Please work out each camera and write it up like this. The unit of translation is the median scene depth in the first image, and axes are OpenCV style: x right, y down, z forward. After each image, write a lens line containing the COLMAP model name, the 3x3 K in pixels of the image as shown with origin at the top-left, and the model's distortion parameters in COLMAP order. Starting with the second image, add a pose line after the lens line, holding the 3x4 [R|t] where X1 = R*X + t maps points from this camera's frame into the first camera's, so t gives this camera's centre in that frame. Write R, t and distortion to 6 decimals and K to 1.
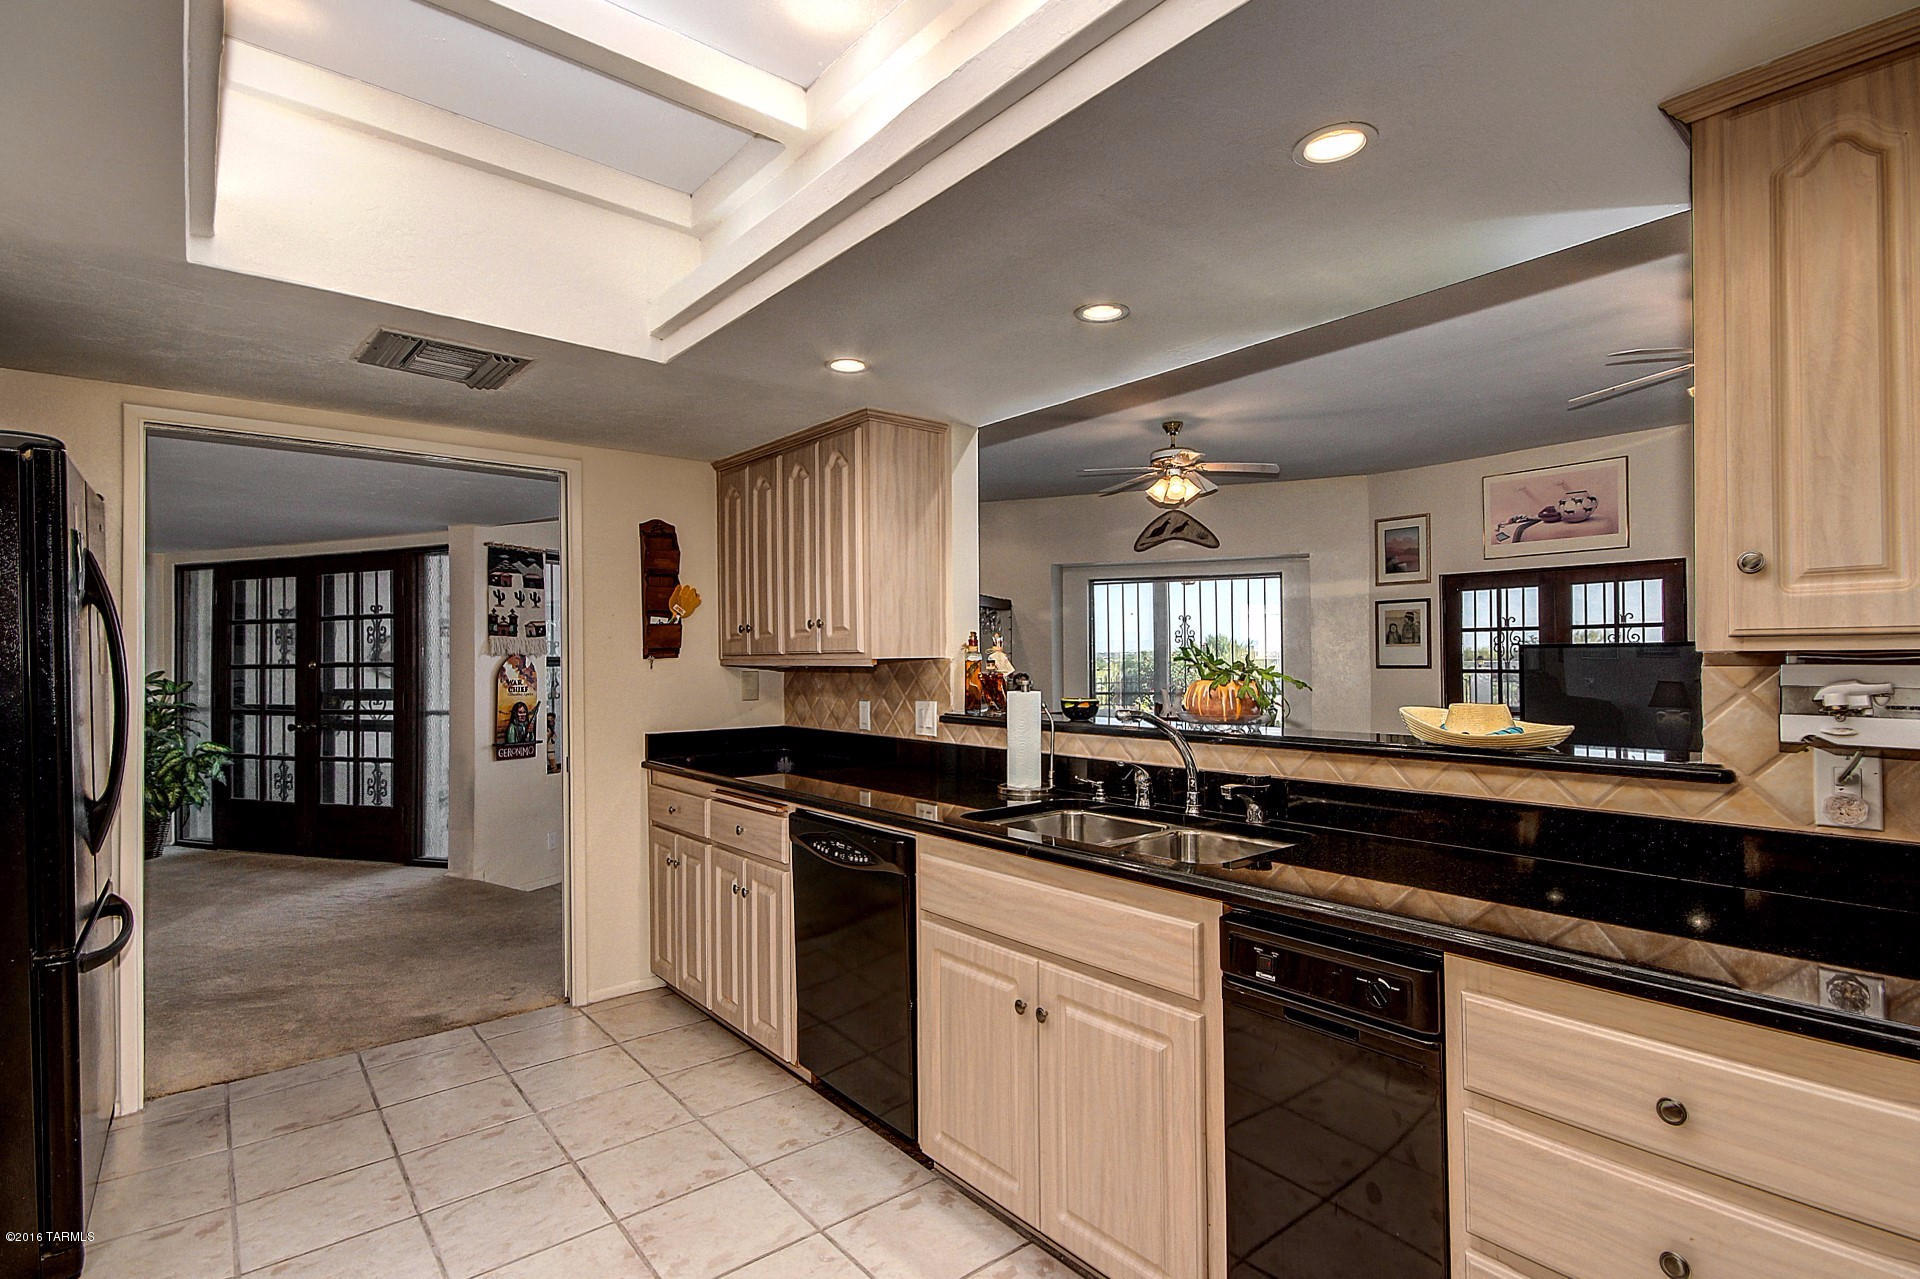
lens RADIAL K [[912.9, 0, 993.8], [0, 912.9, 658.0], [0, 0, 1]] dist [0.005415, -0.004050]
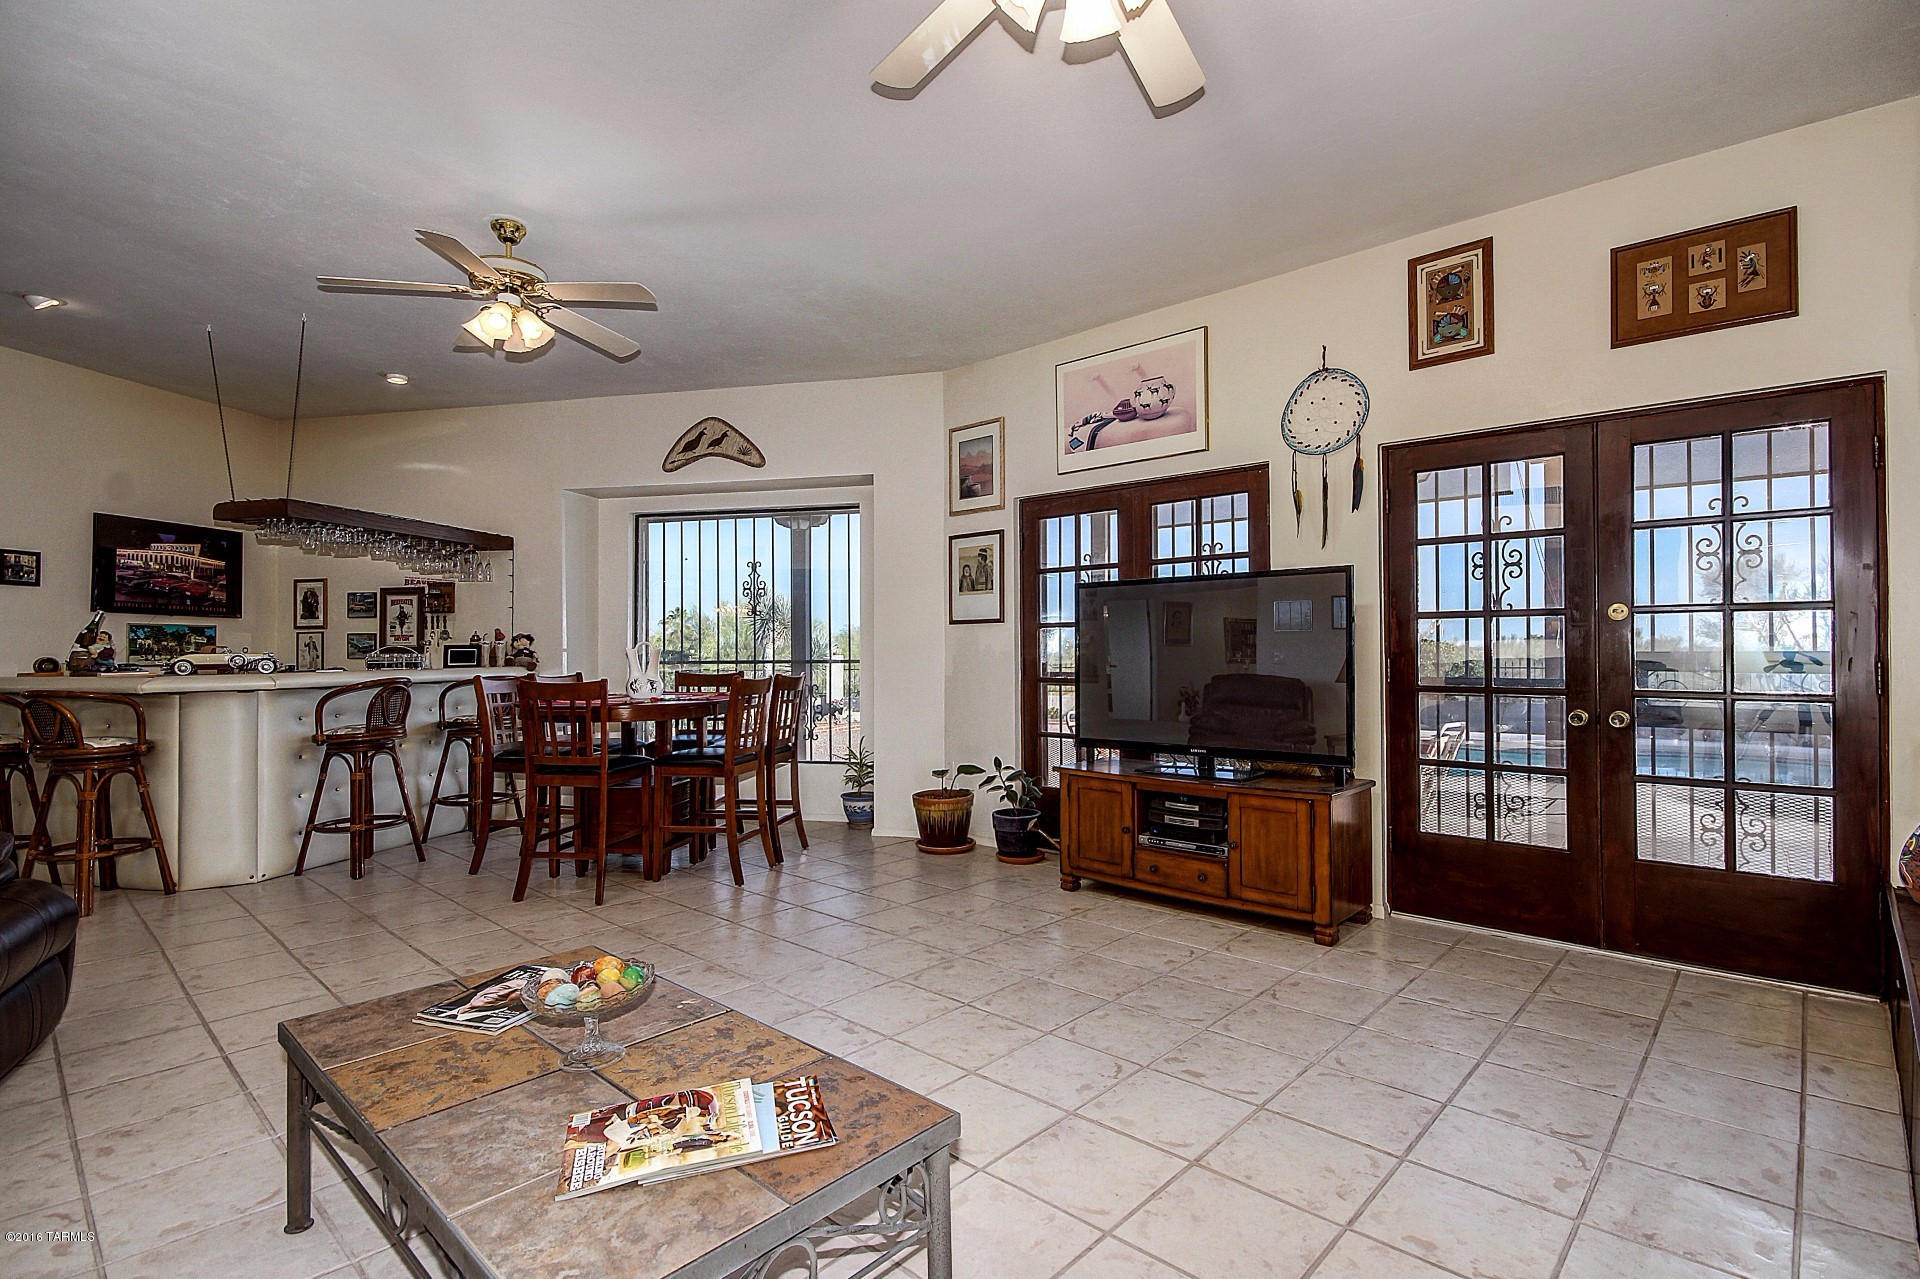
lens RADIAL K [[912.9, 0, 969.3], [0, 912.9, 645.5], [0, 0, 1]] dist [0.005415, -0.004050]
pose [[0.990132, 0.003071, 0.140104, 0.396974], [-0.001836, 0.999958, -0.008943, 0.042922], [-0.140125, 0.008598, 0.990096, 0.297270]]
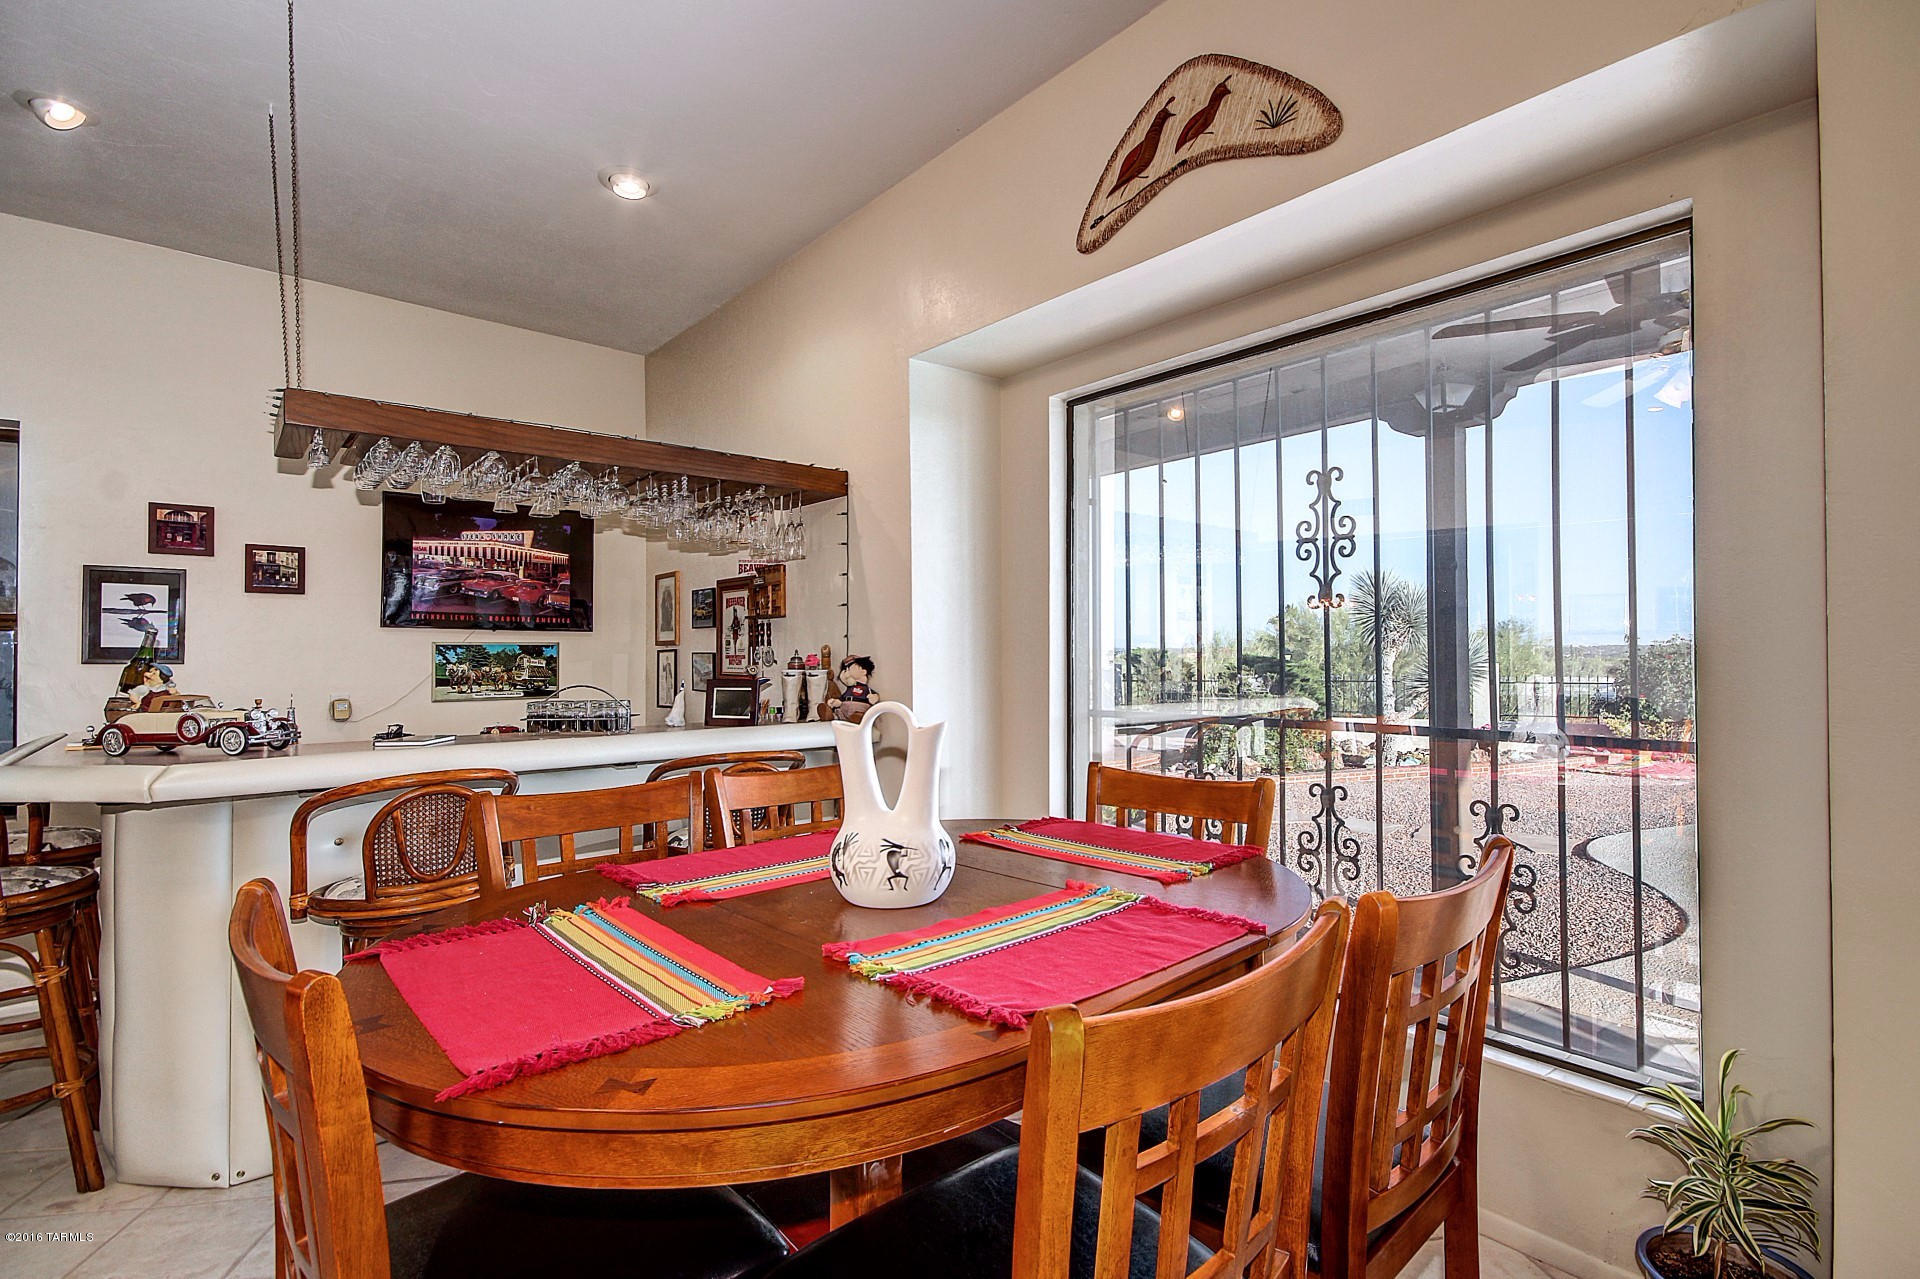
lens RADIAL K [[912.9, 0, 982.9], [0, 912.9, 647.1], [0, 0, 1]] dist [0.005415, -0.004050]
pose [[0.878465, -0.000341, -0.477807, 0.359111], [-0.001639, 0.999992, -0.003726, 0.018301], [0.477804, 0.004056, 0.878457, 0.959655]]
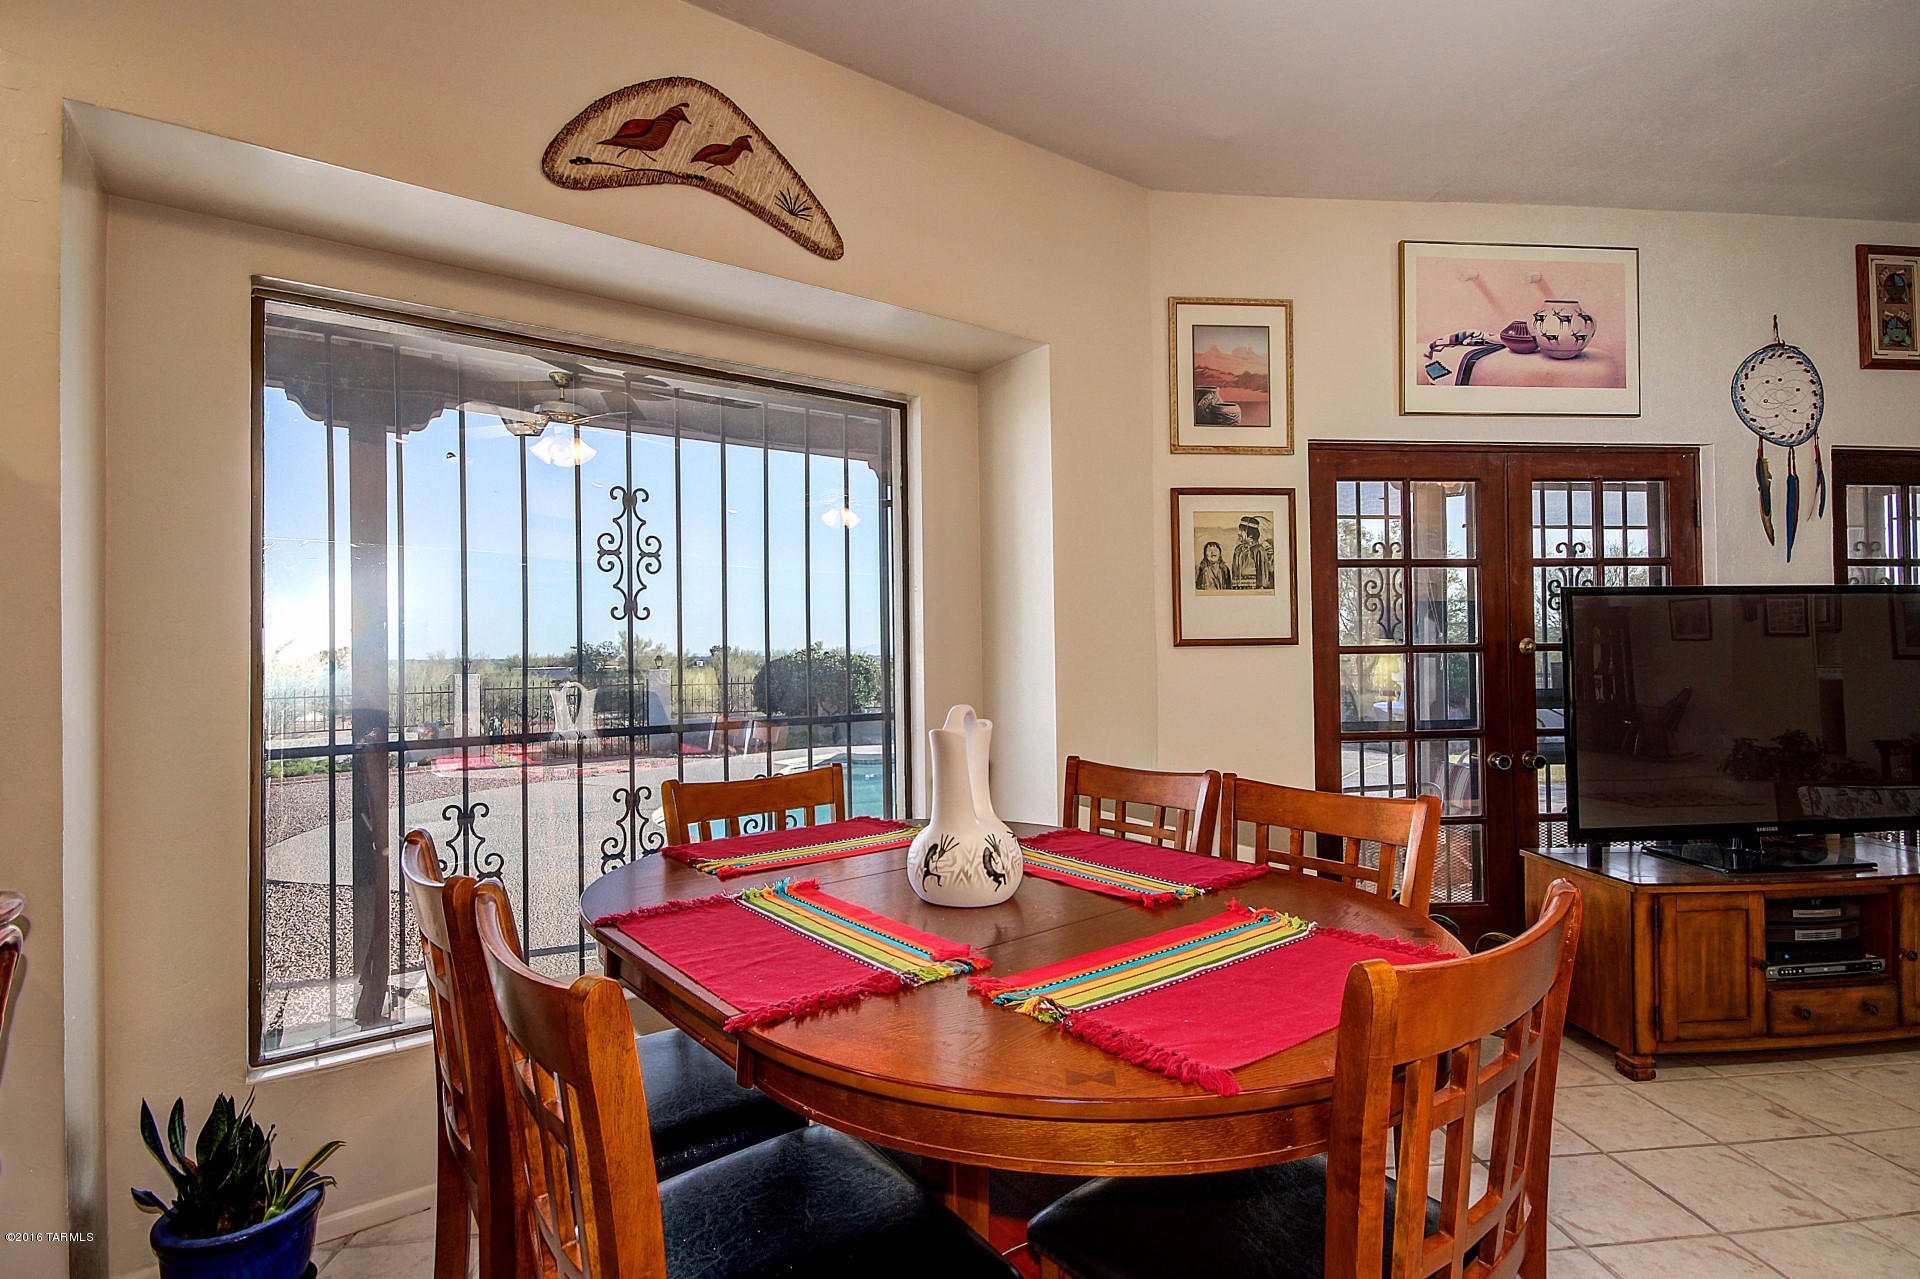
lens RADIAL K [[881.9, 0, 946.4], [0, 881.9, 648.0], [0, 0, 1]] dist [-0.001877, -0.000959]
pose [[0.565170, 0.001336, 0.824973, 0.025083], [0.009478, 0.999922, -0.008112, 0.017492], [-0.824920, 0.012403, 0.565114, 1.034736]]
